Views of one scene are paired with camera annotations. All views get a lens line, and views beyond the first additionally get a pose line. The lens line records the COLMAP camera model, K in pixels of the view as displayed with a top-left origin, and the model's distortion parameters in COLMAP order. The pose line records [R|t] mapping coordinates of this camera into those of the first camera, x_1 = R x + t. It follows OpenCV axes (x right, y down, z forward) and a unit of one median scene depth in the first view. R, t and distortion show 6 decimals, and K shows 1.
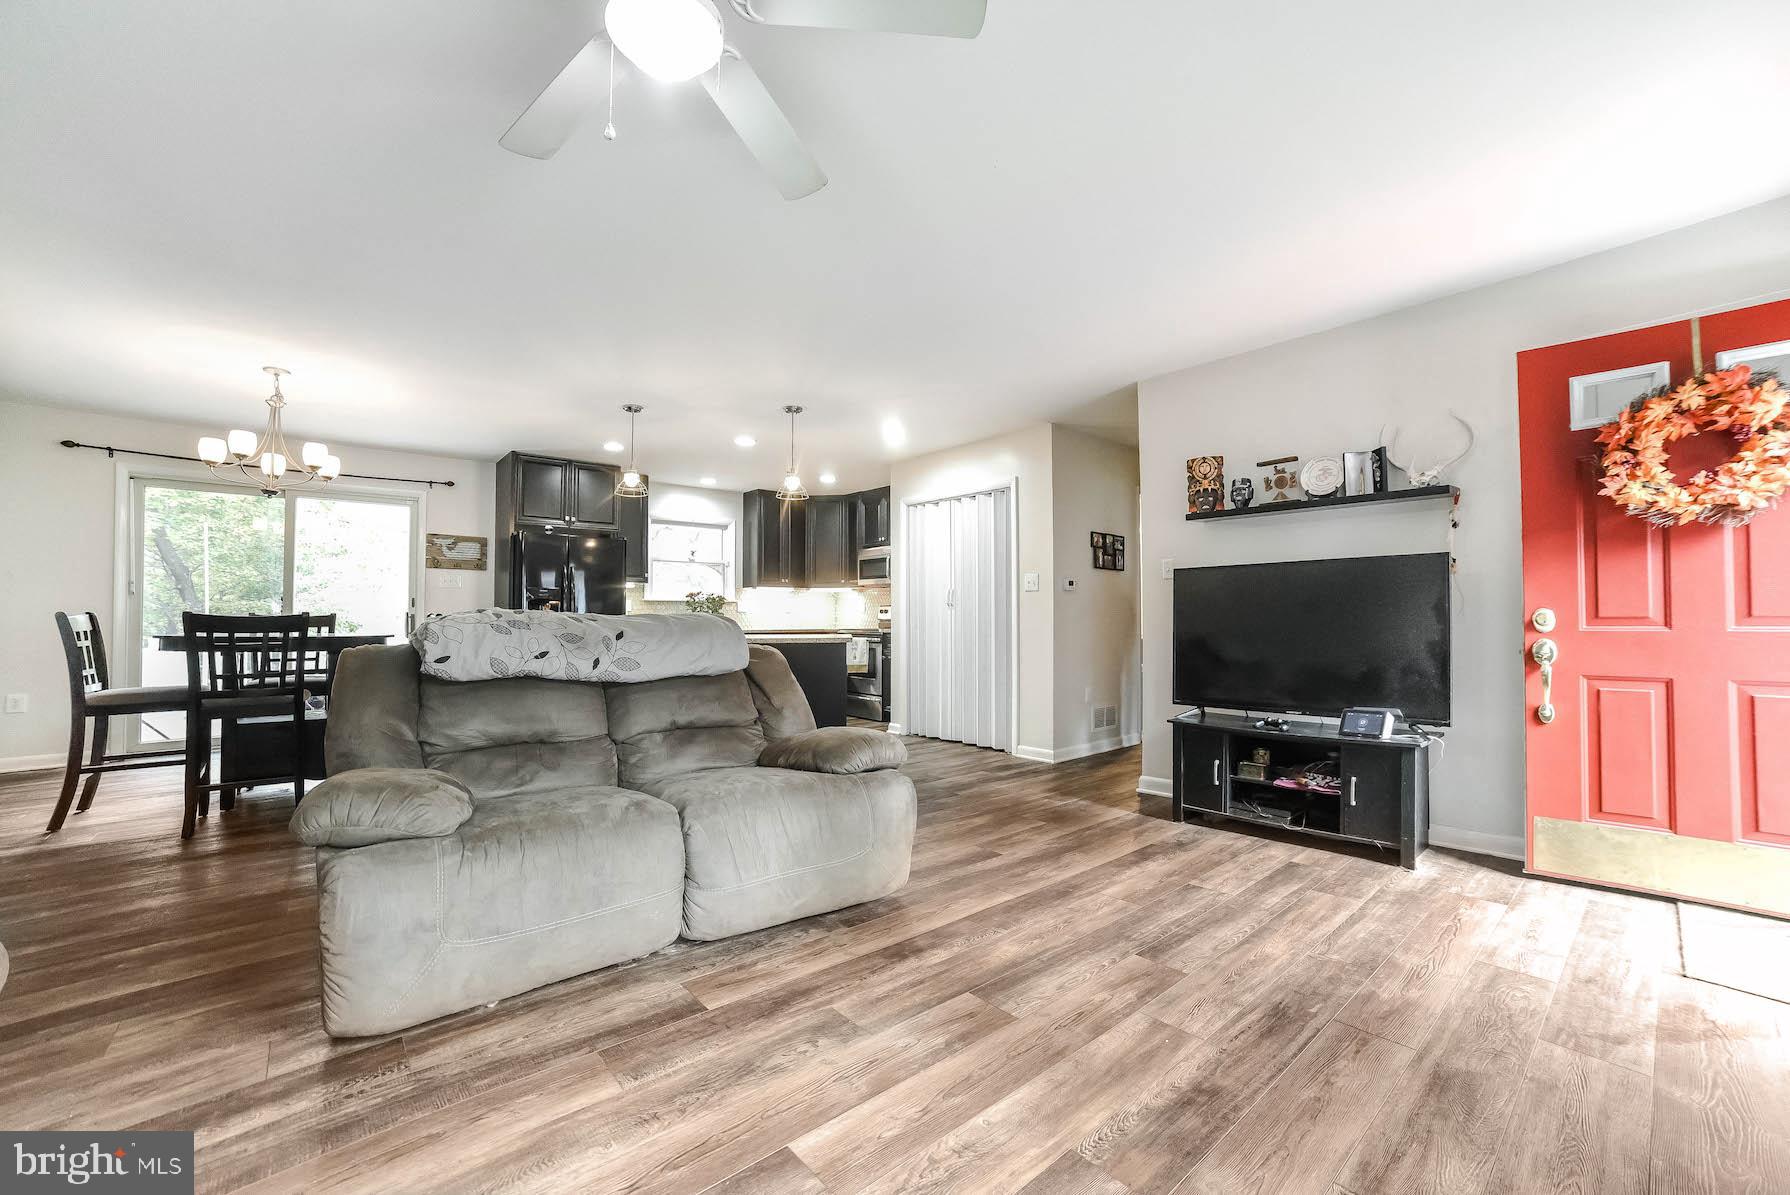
lens RADIAL K [[702.3, 0, 883.9], [0, 702.3, 603.2], [0, 0, 1]] dist [-0.091710, 0.038519]
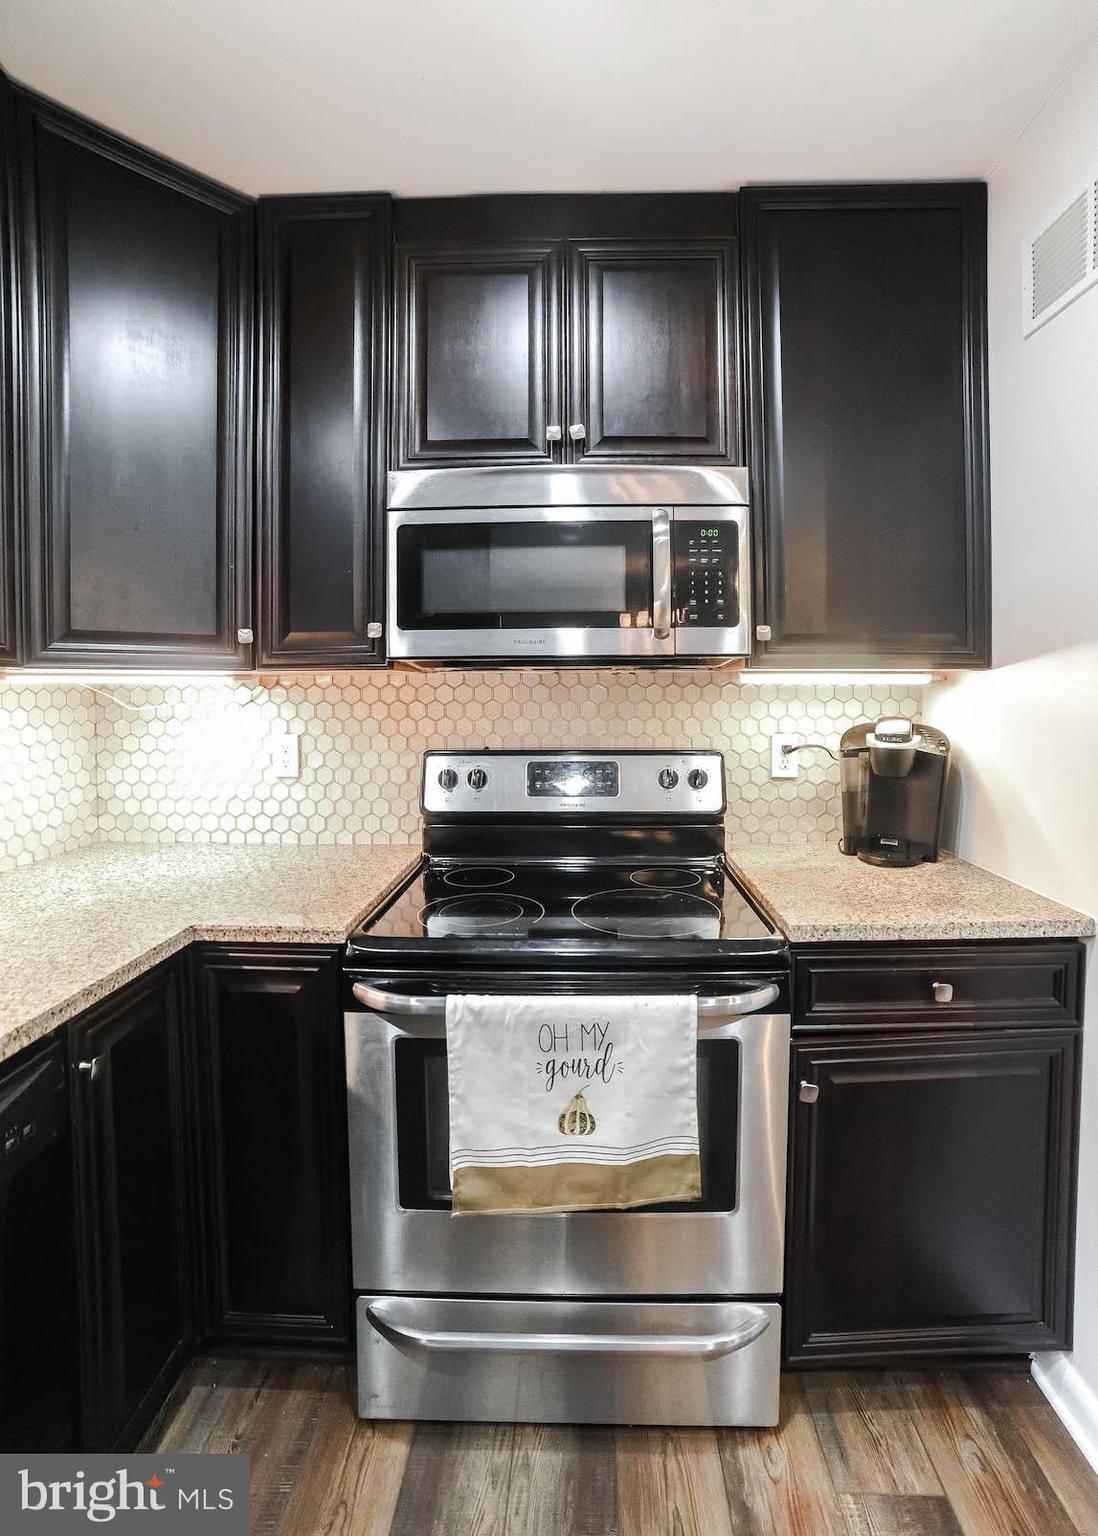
lens RADIAL K [[684.3, 0, 572.2], [0, 684.3, 701.4], [0, 0, 1]] dist [-0.096492, 0.038204]
pose [[0.645882, -0.018554, 0.763212, -0.460626], [-0.002867, 0.999639, 0.026728, -0.061144], [-0.763432, -0.019451, 0.645595, 2.682887]]
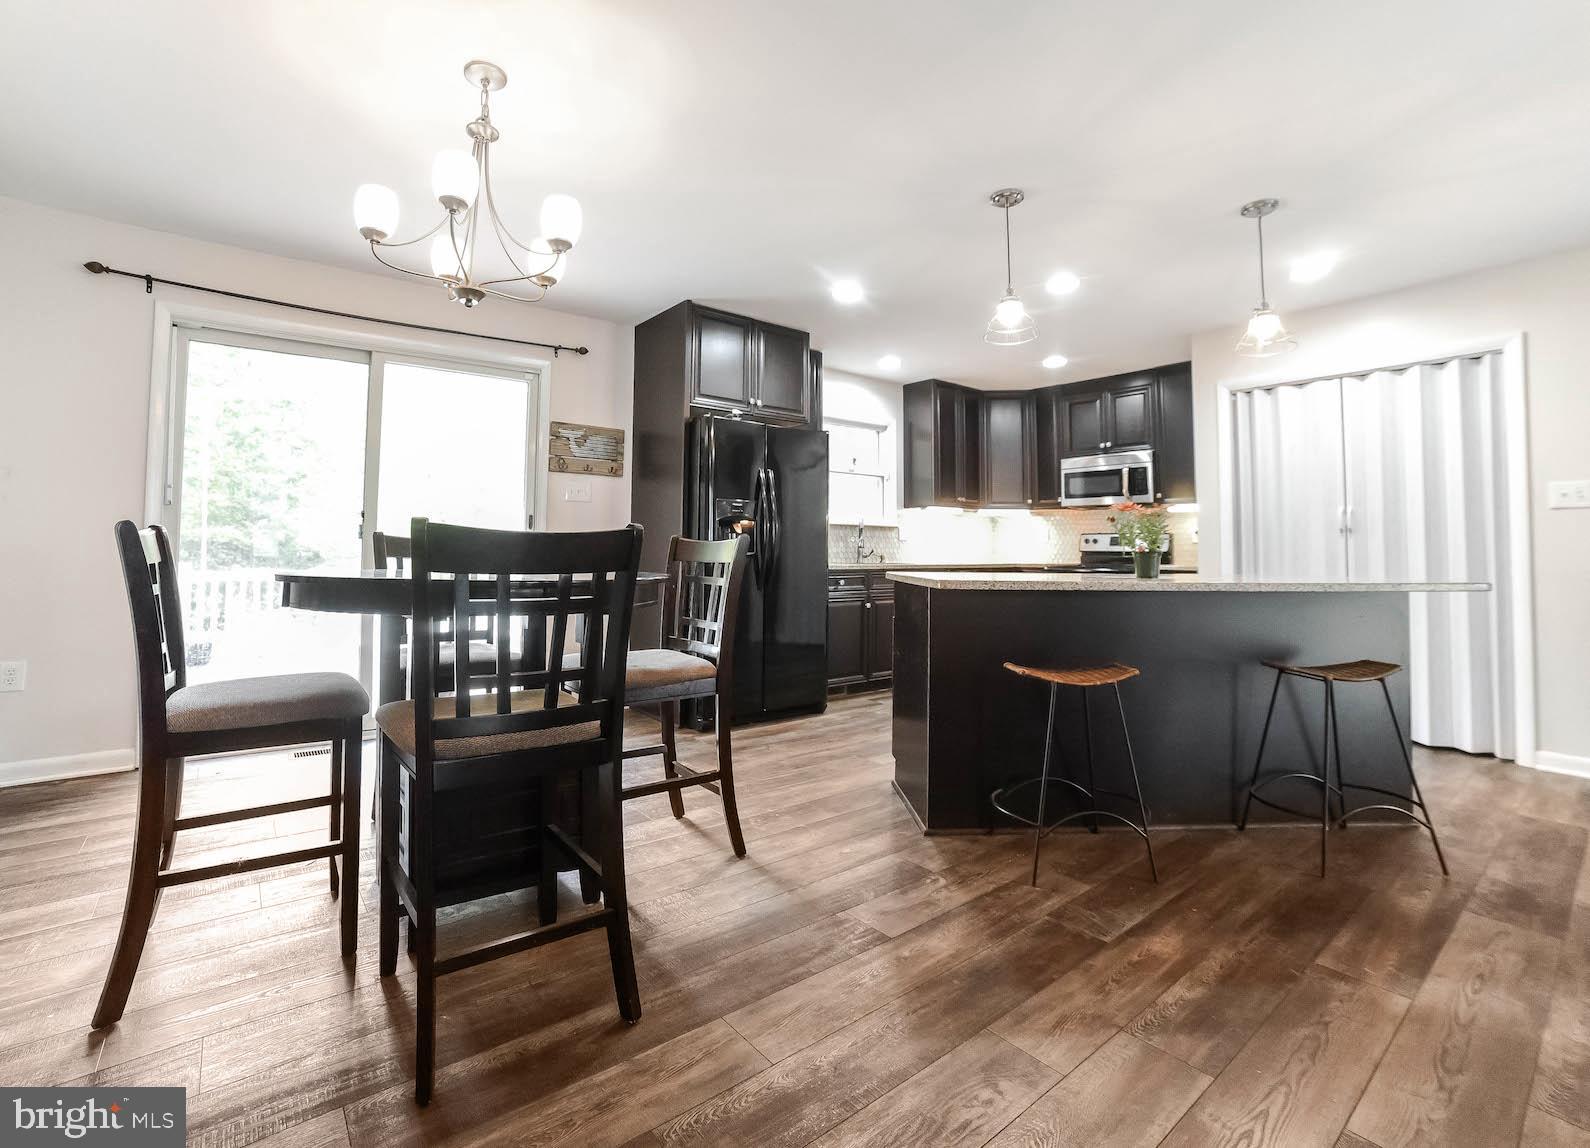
lens RADIAL K [[687.1, 0, 755.8], [0, 687.1, 510.8], [0, 0, 1]] dist [-0.085466, 0.027855]
pose [[0.998768, 0.006610, -0.049188, -1.058054], [-0.008388, 0.999315, -0.036034, 0.026811], [0.048916, 0.036402, 0.998139, 0.797042]]
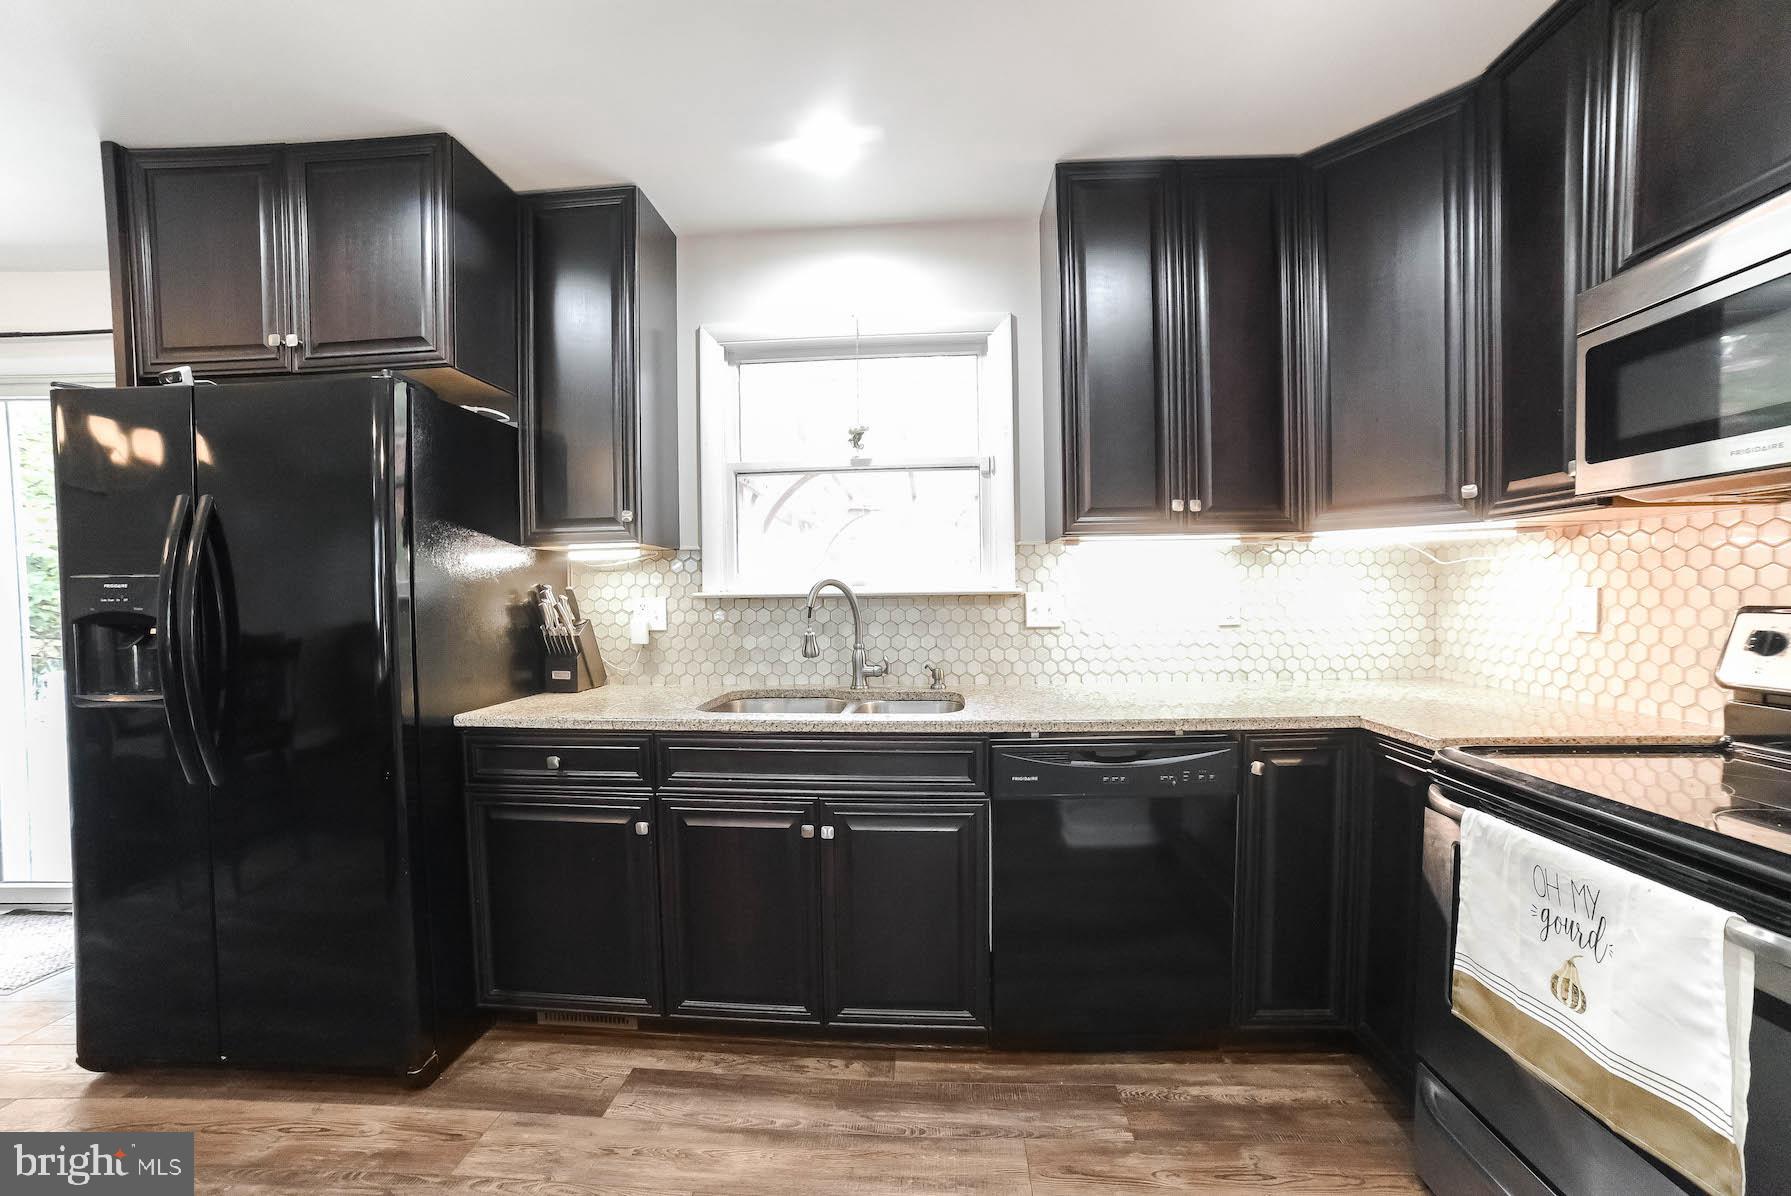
lens RADIAL K [[725.4, 0, 891.2], [0, 725.4, 604.2], [0, 0, 1]] dist [-0.105430, 0.043257]
pose [[0.736489, 0.001841, -0.676447, -0.151756], [0.024927, 0.999243, 0.029858, -0.025338], [0.675990, -0.038852, 0.735886, 2.391481]]
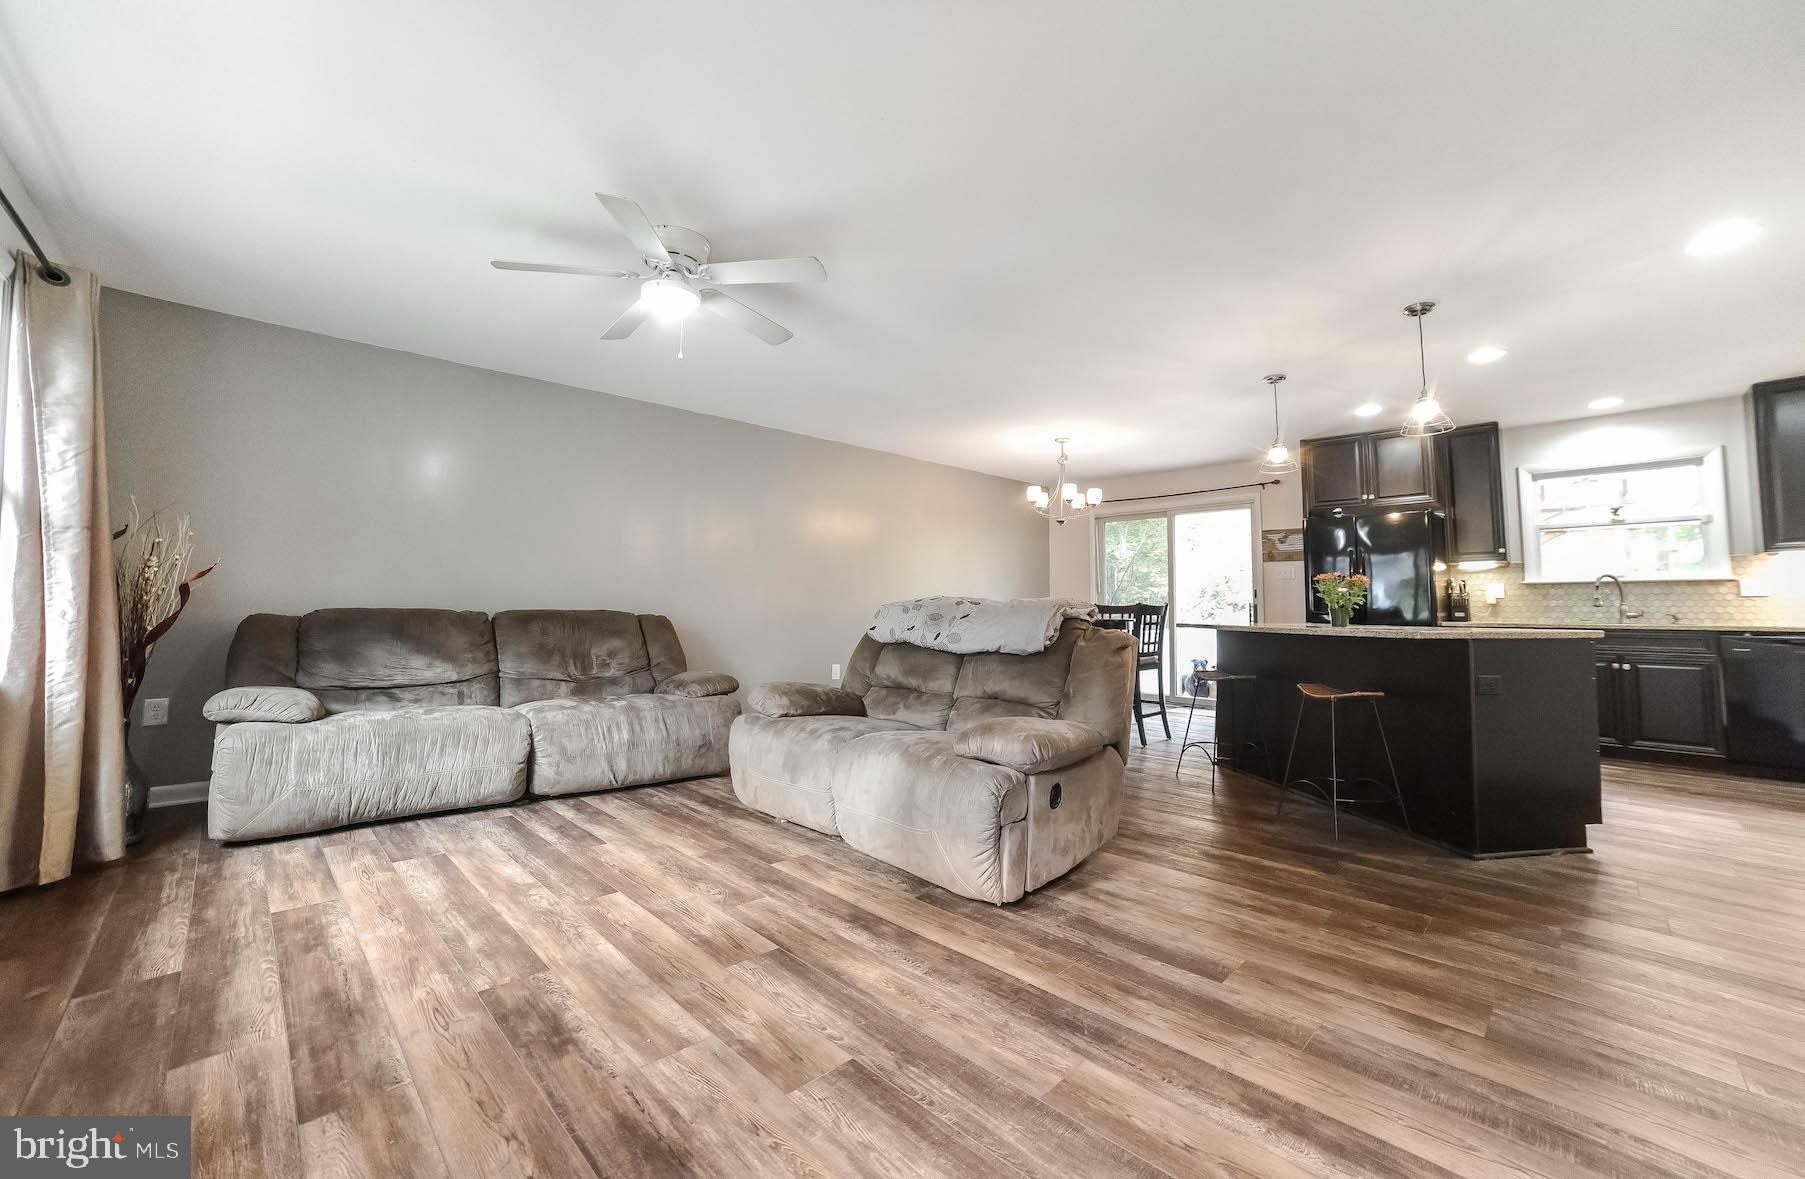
lens RADIAL K [[704.9, 0, 915.4], [0, 704.9, 566.1], [0, 0, 1]] dist [-0.079895, 0.031340]
pose [[0.107378, -0.063101, -0.992214, 0.898628], [0.015166, 0.997972, -0.061826, 0.035388], [0.994103, -0.008409, 0.108118, 0.796031]]
